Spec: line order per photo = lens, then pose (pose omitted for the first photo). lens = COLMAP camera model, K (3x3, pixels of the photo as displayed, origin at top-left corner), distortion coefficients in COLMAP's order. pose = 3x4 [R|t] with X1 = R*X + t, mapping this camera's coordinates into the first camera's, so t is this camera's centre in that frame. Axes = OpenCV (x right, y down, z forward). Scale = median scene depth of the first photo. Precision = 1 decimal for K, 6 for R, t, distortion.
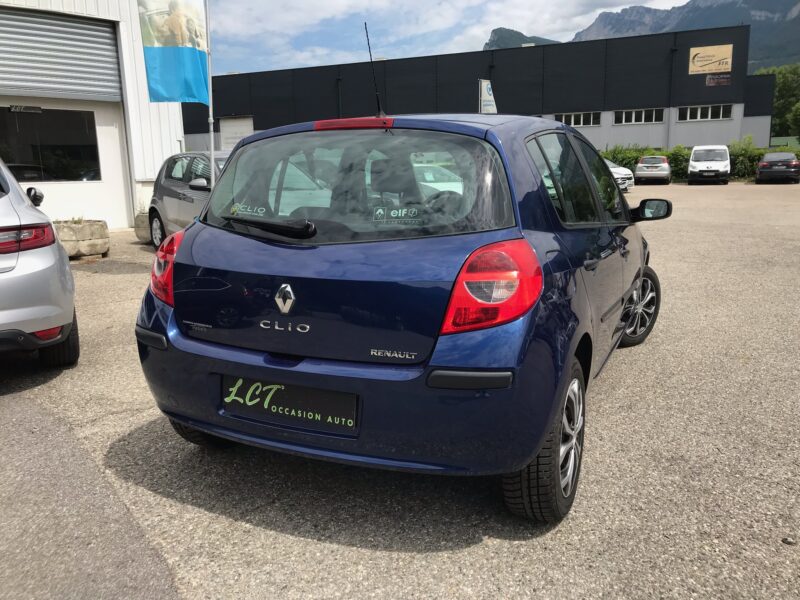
lens RADIAL K [[659.0, 0, 397.2], [0, 659.0, 299.1], [0, 0, 1]] dist [0.018103, 0.000958]
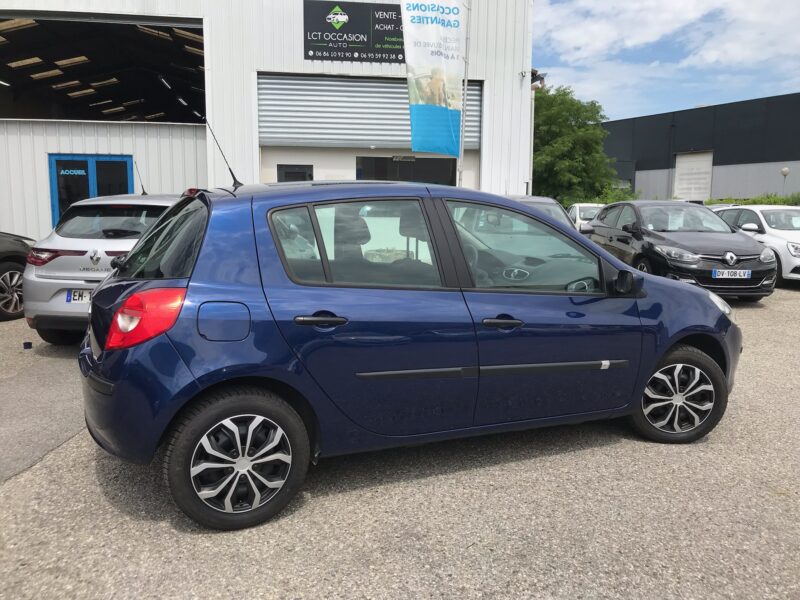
lens RADIAL K [[659.0, 0, 396.0], [0, 659.0, 304.4], [0, 0, 1]] dist [0.018103, 0.000958]
pose [[0.773403, 0.120223, -0.622410, 0.470308], [-0.146450, 0.989176, 0.009088, -0.047983], [0.616766, 0.084124, 0.782638, 0.095189]]
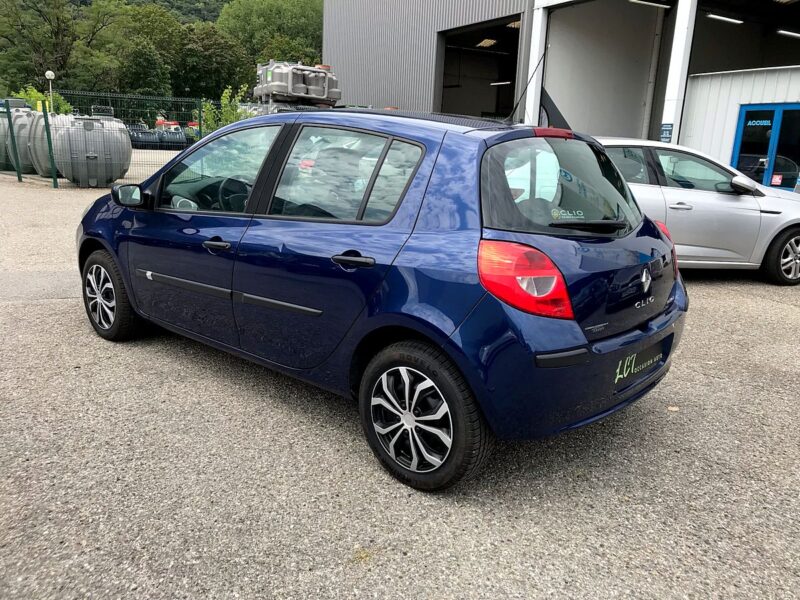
lens RADIAL K [[659.0, 0, 395.4], [0, 659.0, 296.2], [0, 0, 1]] dist [0.018103, 0.000958]
pose [[-0.330303, 0.222180, -0.917352, 0.701990], [-0.217176, 0.927934, 0.302940, -0.191742], [0.918550, 0.299289, -0.258247, 0.814998]]
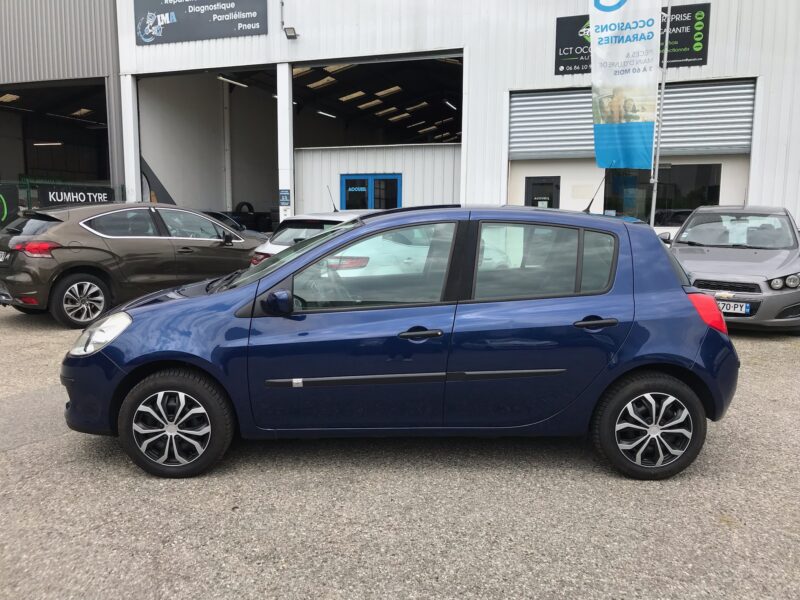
lens RADIAL K [[659.0, 0, 394.4], [0, 659.0, 307.0], [0, 0, 1]] dist [0.018103, 0.000958]
pose [[0.390740, 0.154709, -0.907407, 0.754255], [-0.191489, 0.977871, 0.084266, -0.099325], [0.900364, 0.140832, 0.411718, 0.247881]]
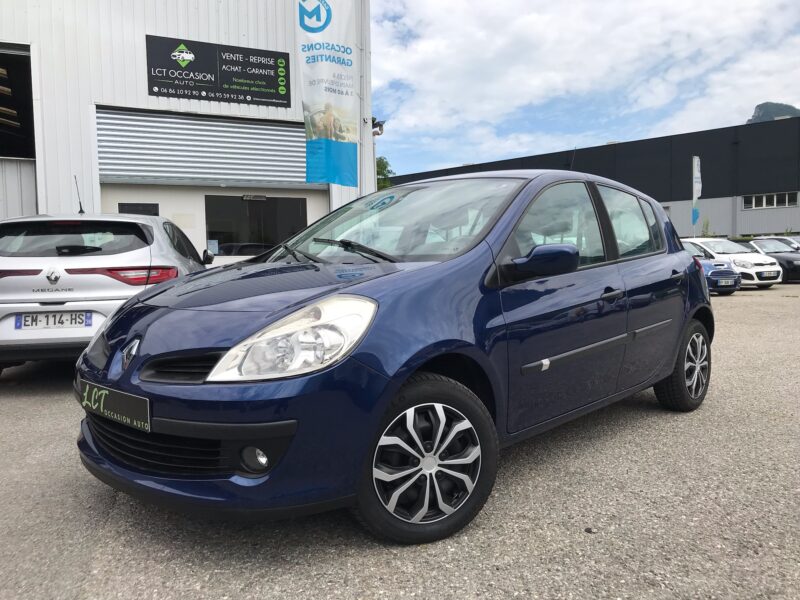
lens RADIAL K [[659.0, 0, 395.7], [0, 659.0, 302.0], [0, 0, 1]] dist [0.018103, 0.000958]
pose [[0.936741, 0.024871, -0.349139, 0.251356], [-0.067158, 0.991711, -0.109540, 0.050645], [0.343520, 0.126058, 0.930647, -0.064358]]
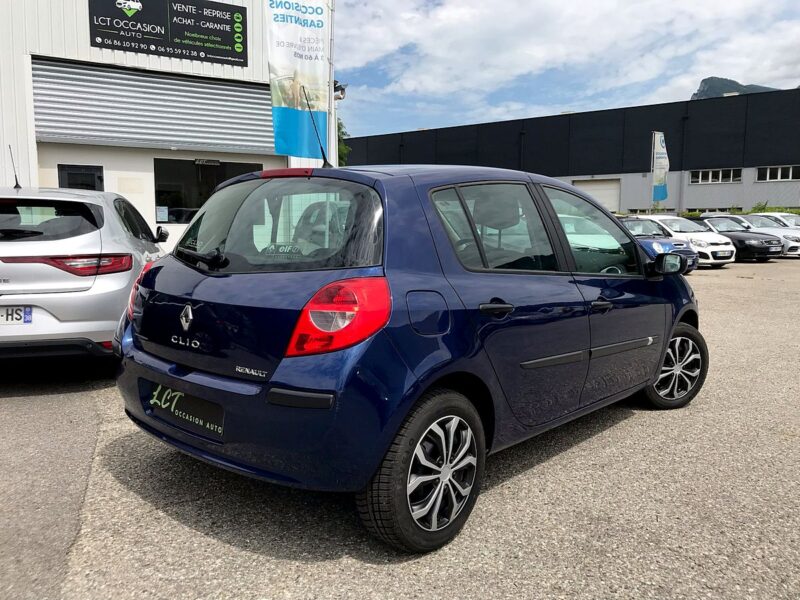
lens RADIAL K [[659.0, 0, 396.7], [0, 659.0, 300.7], [0, 0, 1]] dist [0.018103, 0.000958]
pose [[0.960249, 0.058470, -0.272953, 0.185878], [-0.078219, 0.995005, -0.062029, 0.004654], [0.267963, 0.080913, 0.960026, -0.011364]]
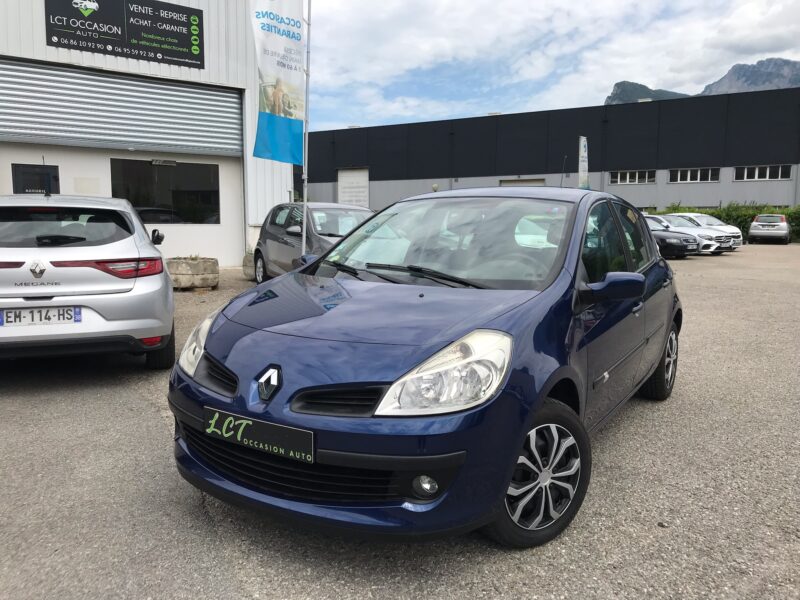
lens RADIAL K [[659.0, 0, 396.7], [0, 659.0, 303.3], [0, 0, 1]] dist [0.018103, 0.000958]
pose [[0.985145, 0.049048, -0.164573, 0.104607], [-0.059849, 0.996322, -0.061322, 0.018942], [0.160960, 0.070261, 0.984457, -0.138476]]
